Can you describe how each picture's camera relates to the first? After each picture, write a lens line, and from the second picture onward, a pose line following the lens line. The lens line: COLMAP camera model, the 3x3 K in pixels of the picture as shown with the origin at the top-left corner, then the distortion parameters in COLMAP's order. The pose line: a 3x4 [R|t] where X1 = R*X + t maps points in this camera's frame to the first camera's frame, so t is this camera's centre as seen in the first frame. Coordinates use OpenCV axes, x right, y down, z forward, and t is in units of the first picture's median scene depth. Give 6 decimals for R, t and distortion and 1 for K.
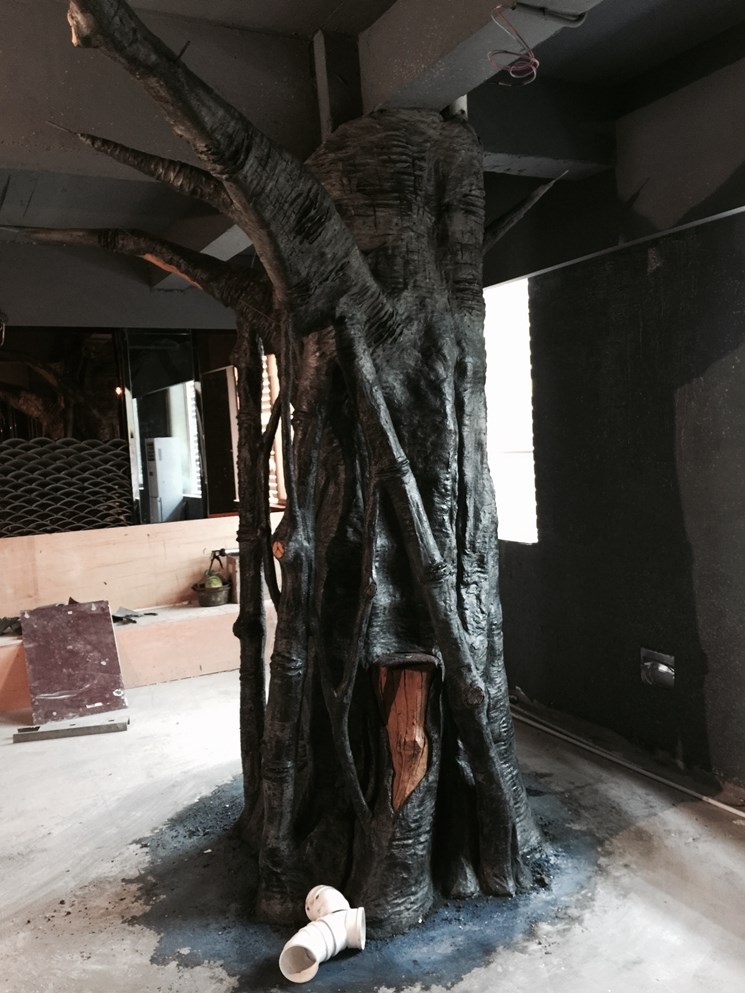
lens RADIAL K [[847.4, 0, 370.7], [0, 847.4, 491.8], [0, 0, 1]] dist [0.109405, -0.157011]
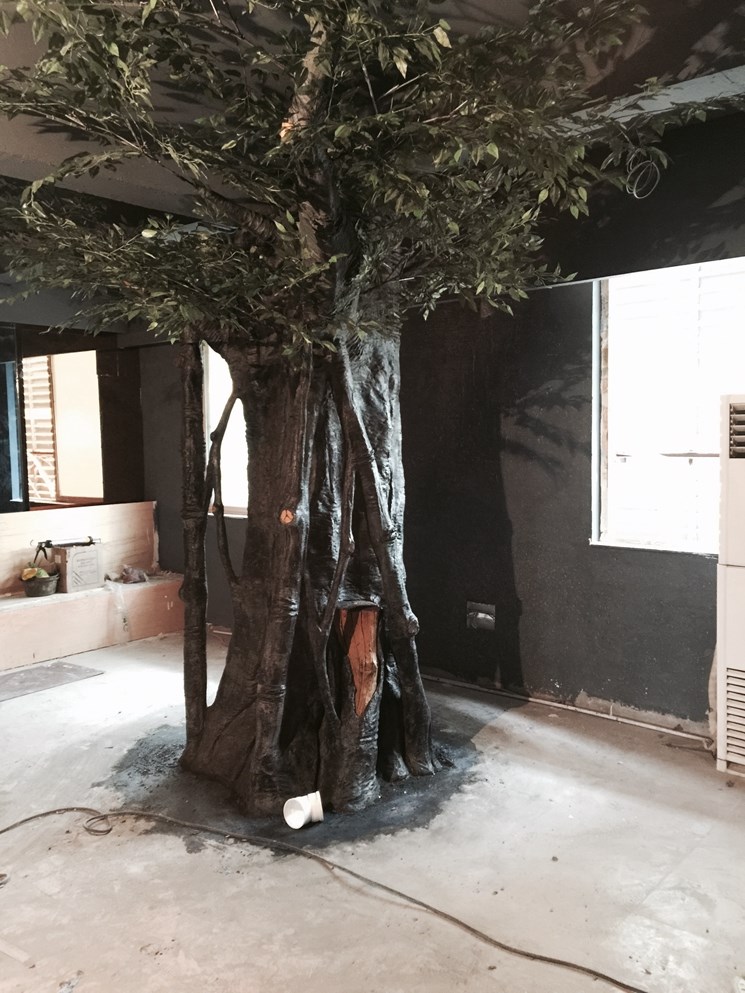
lens RADIAL K [[847.4, 0, 370.7], [0, 847.4, 491.8], [0, 0, 1]] dist [0.109405, -0.157011]
pose [[0.922907, 0.011521, 0.384851, -0.442074], [-0.006064, 0.999863, -0.015390, 0.045876], [-0.384975, 0.011870, 0.922851, -0.206126]]
